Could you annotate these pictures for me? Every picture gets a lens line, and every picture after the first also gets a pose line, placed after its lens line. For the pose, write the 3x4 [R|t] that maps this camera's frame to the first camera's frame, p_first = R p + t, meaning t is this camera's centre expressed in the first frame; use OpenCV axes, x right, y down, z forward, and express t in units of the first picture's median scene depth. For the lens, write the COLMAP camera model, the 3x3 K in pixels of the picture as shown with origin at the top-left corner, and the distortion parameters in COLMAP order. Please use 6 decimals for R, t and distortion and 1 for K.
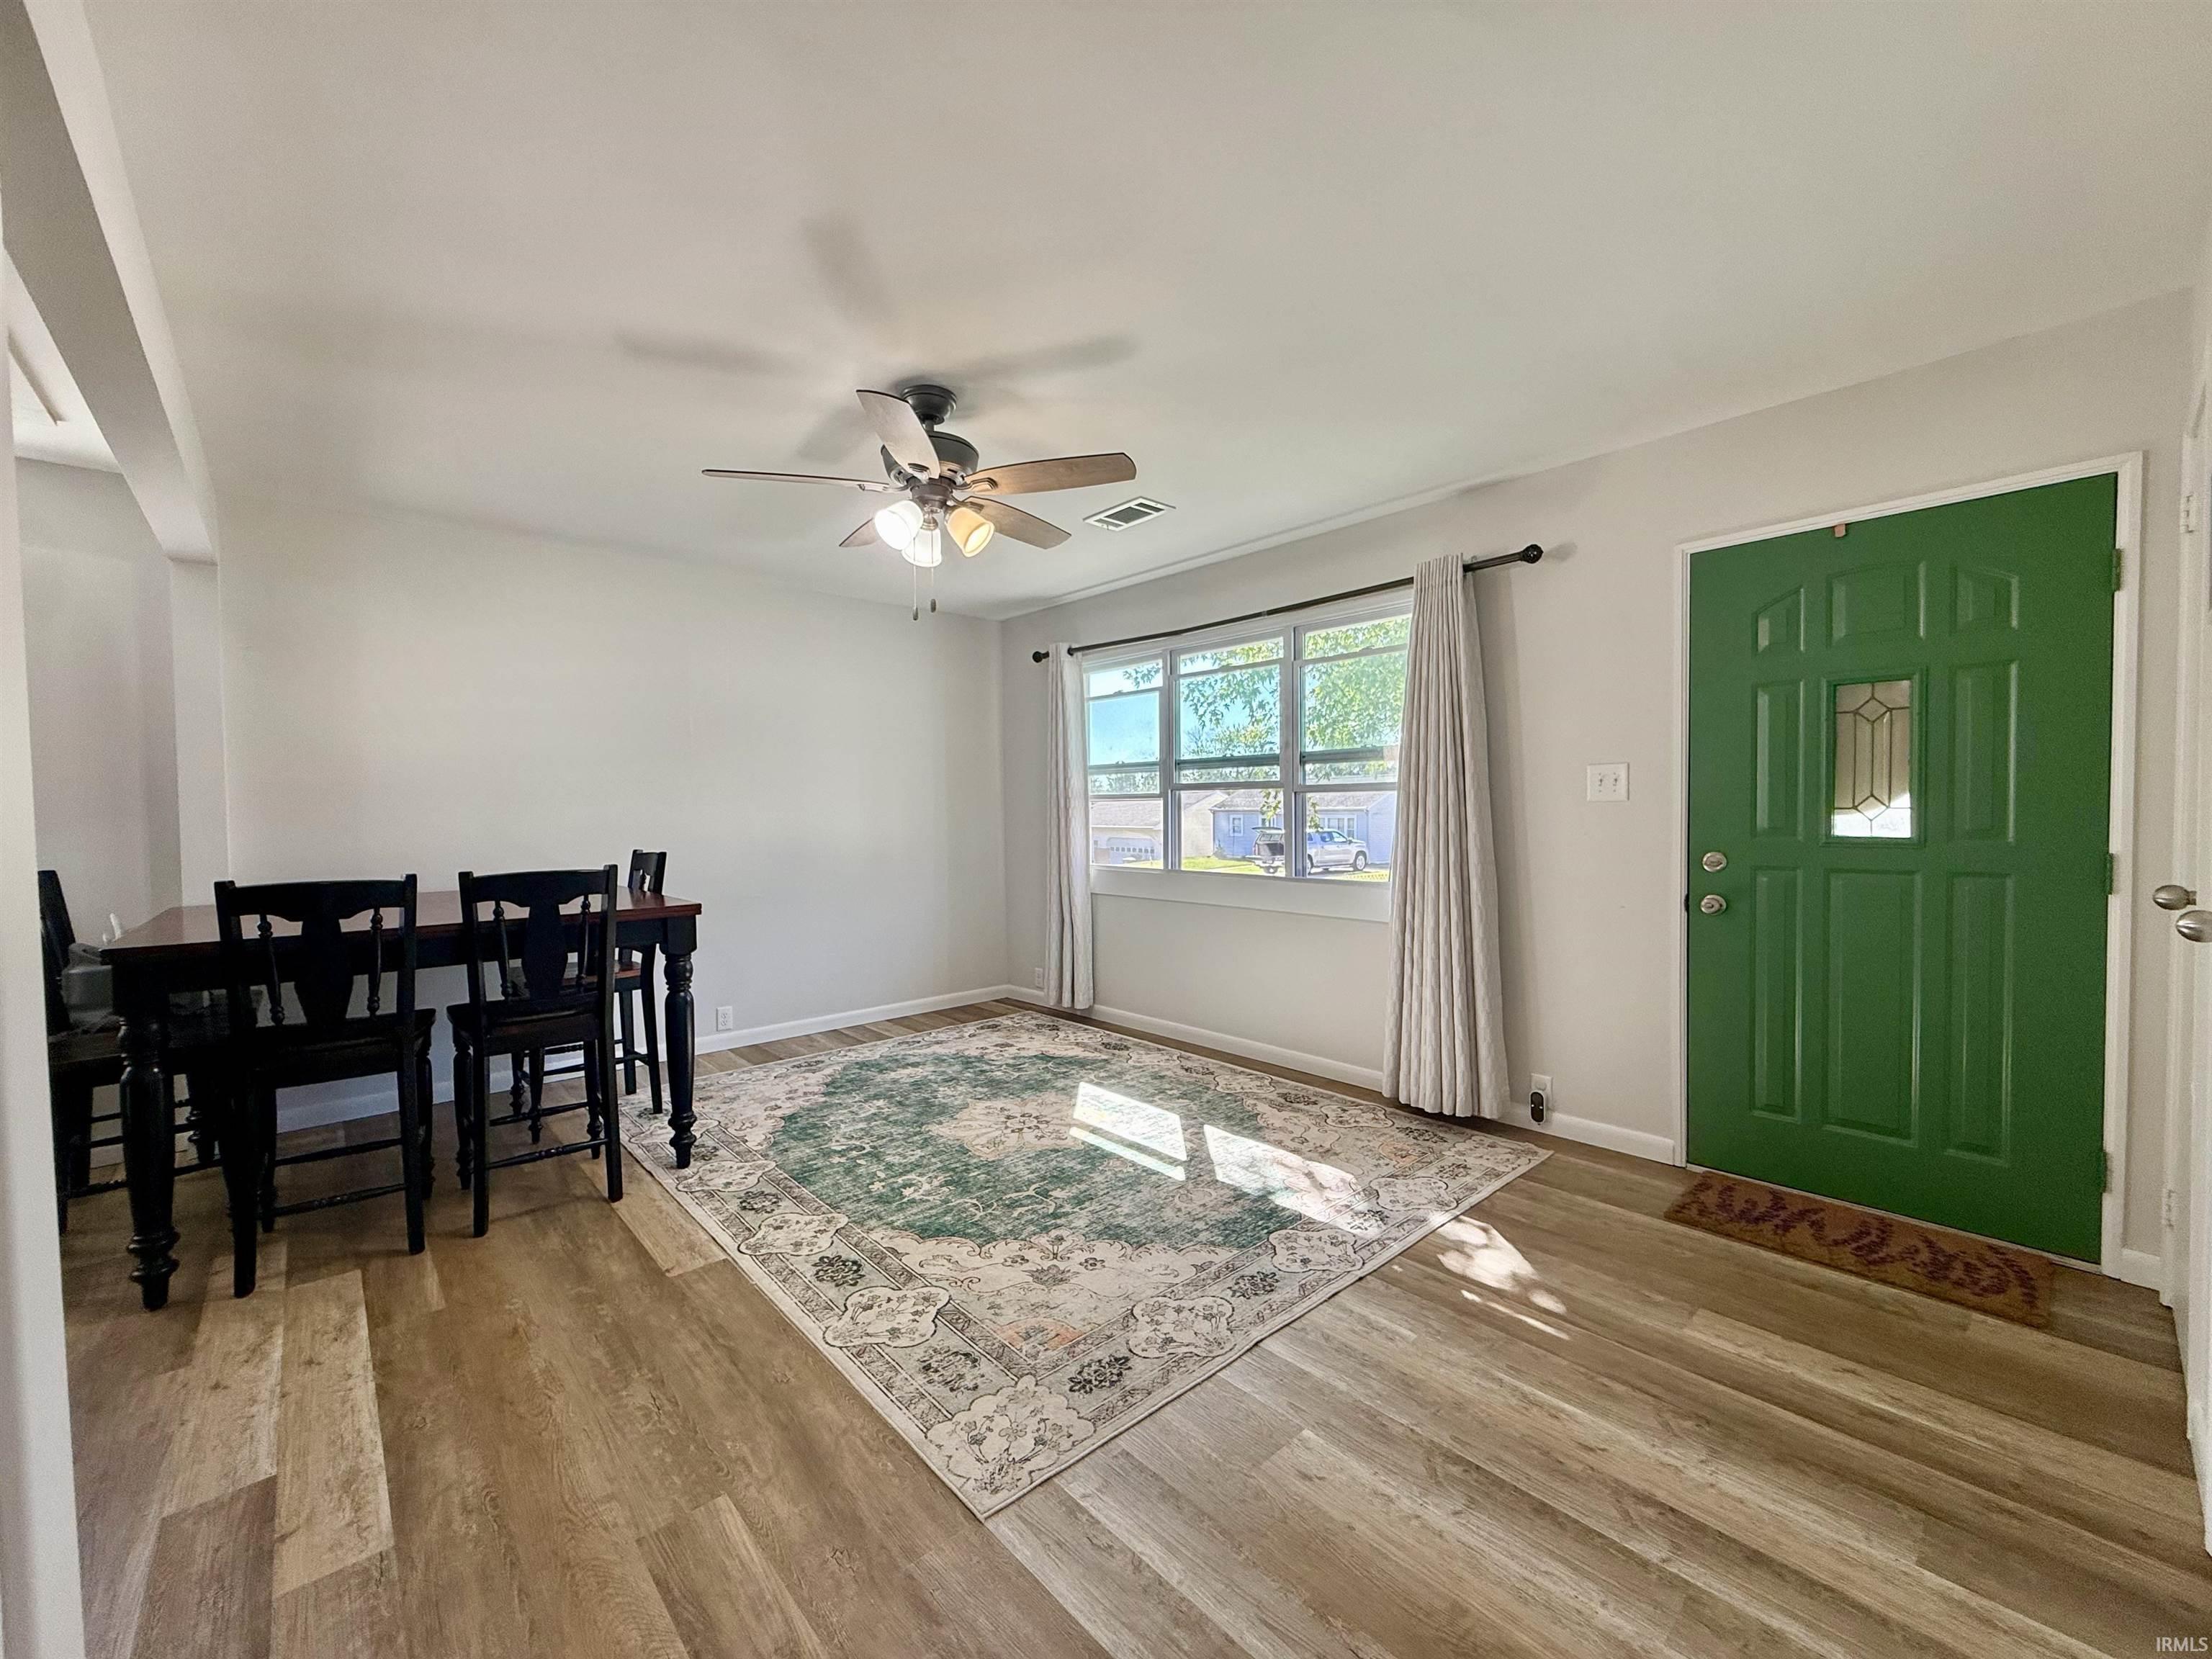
lens RADIAL K [[880.2, 0, 1099.2], [0, 880.2, 831.6], [0, 0, 1]] dist [0.000204, -0.000151]
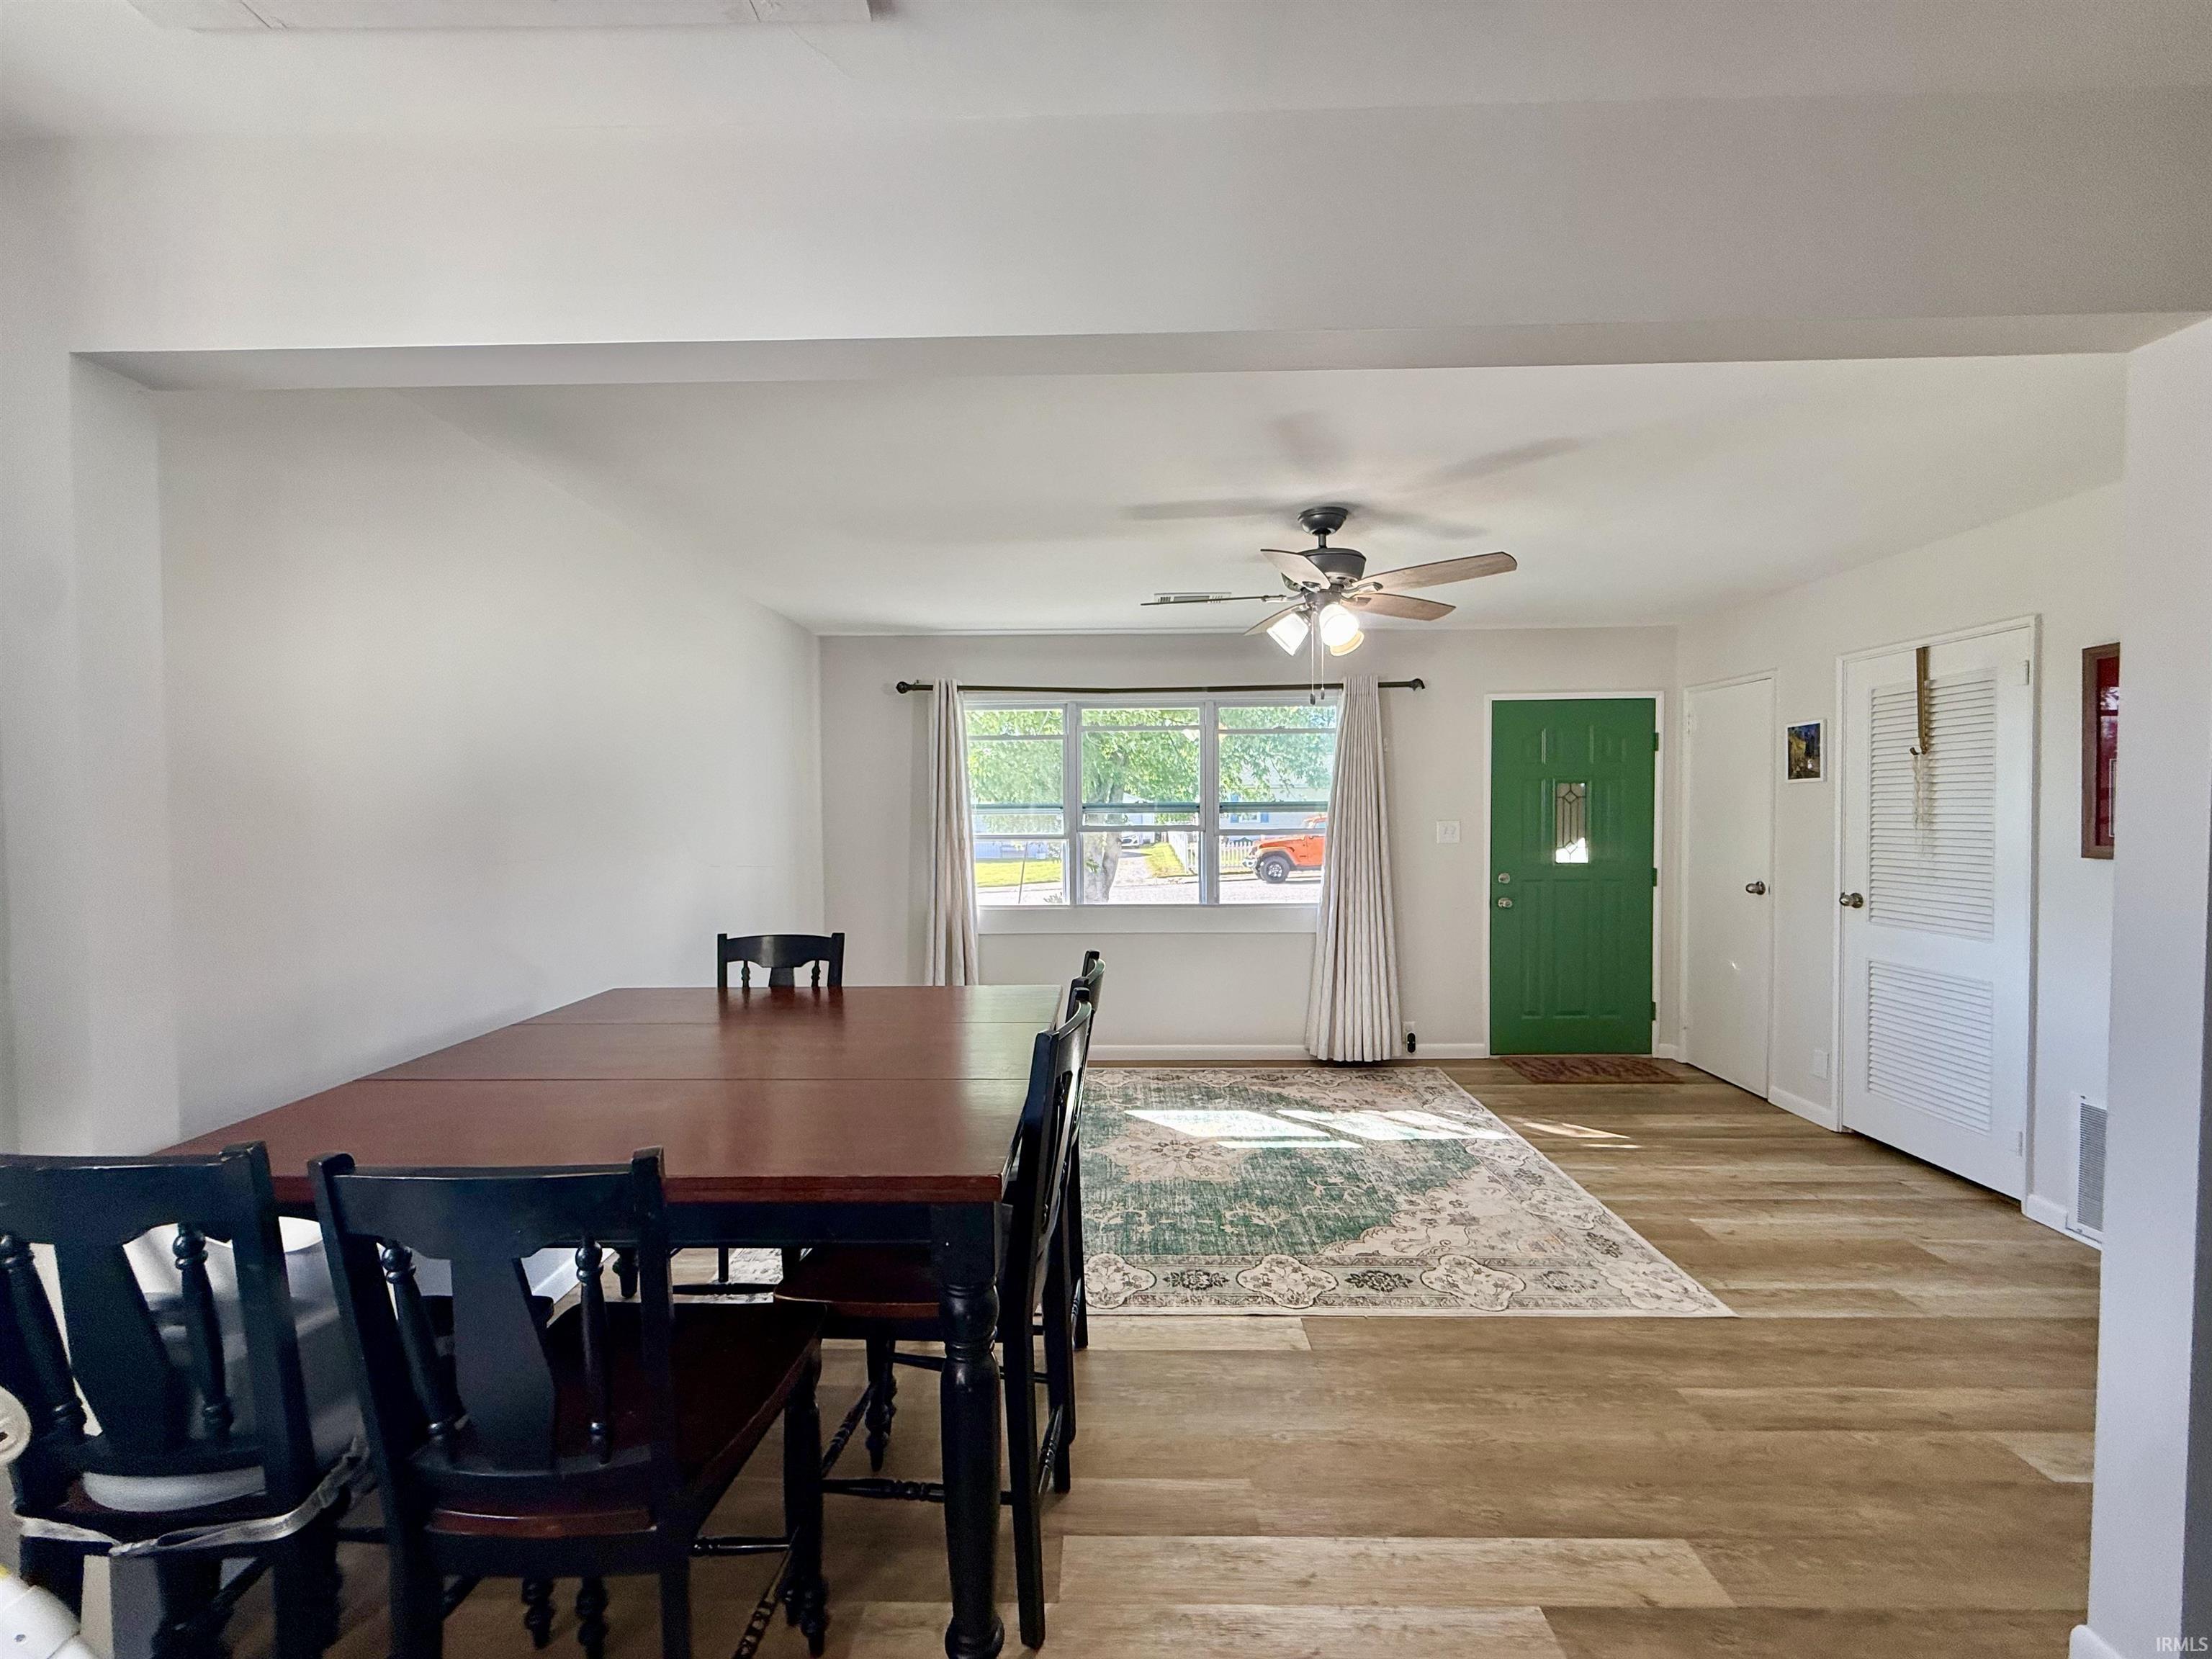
lens RADIAL K [[880.2, 0, 1100.6], [0, 880.2, 829.8], [0, 0, 1]] dist [0.000204, -0.000151]
pose [[0.683487, -0.012310, 0.729859, -1.079656], [0.020839, 0.999779, -0.002653, -0.071353], [-0.729665, 0.017023, 0.683593, 0.373537]]
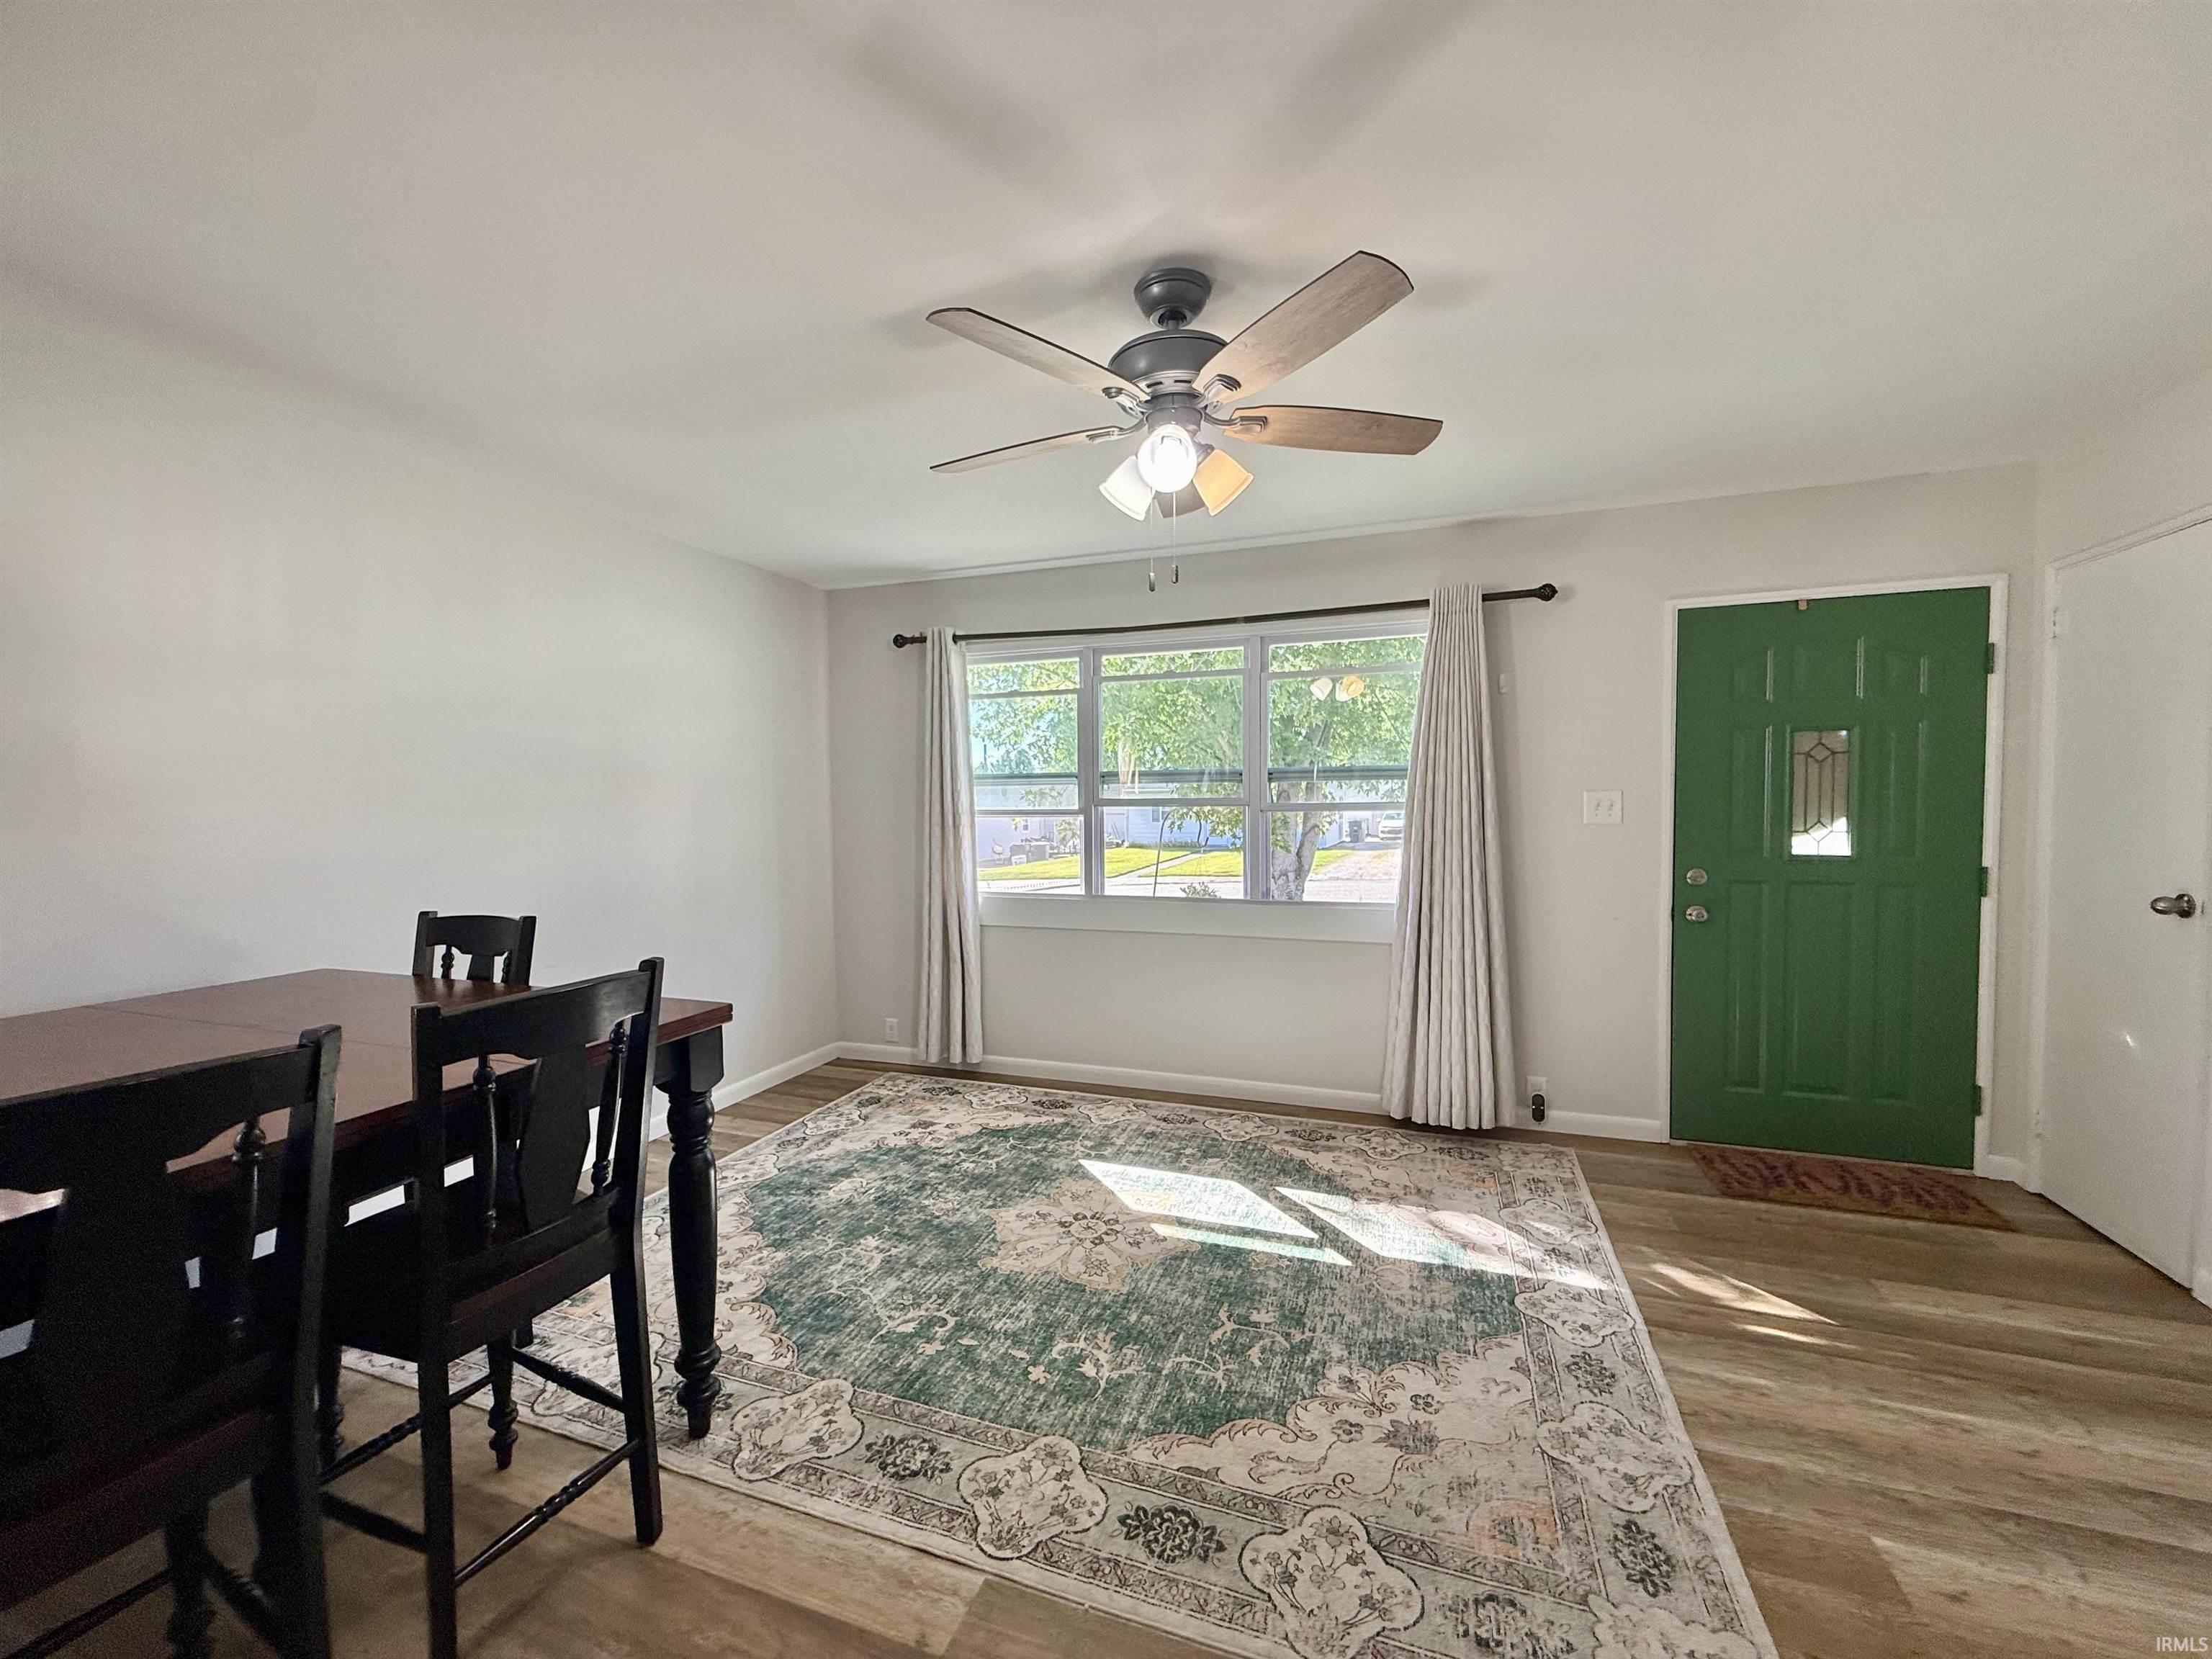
lens RADIAL K [[880.2, 0, 1101.0], [0, 880.2, 831.6], [0, 0, 1]] dist [0.000204, -0.000151]
pose [[0.881986, -0.013673, 0.471078, -0.520049], [0.012485, 0.999906, 0.005647, -0.040534], [-0.471111, 0.000901, 0.882074, 0.332438]]
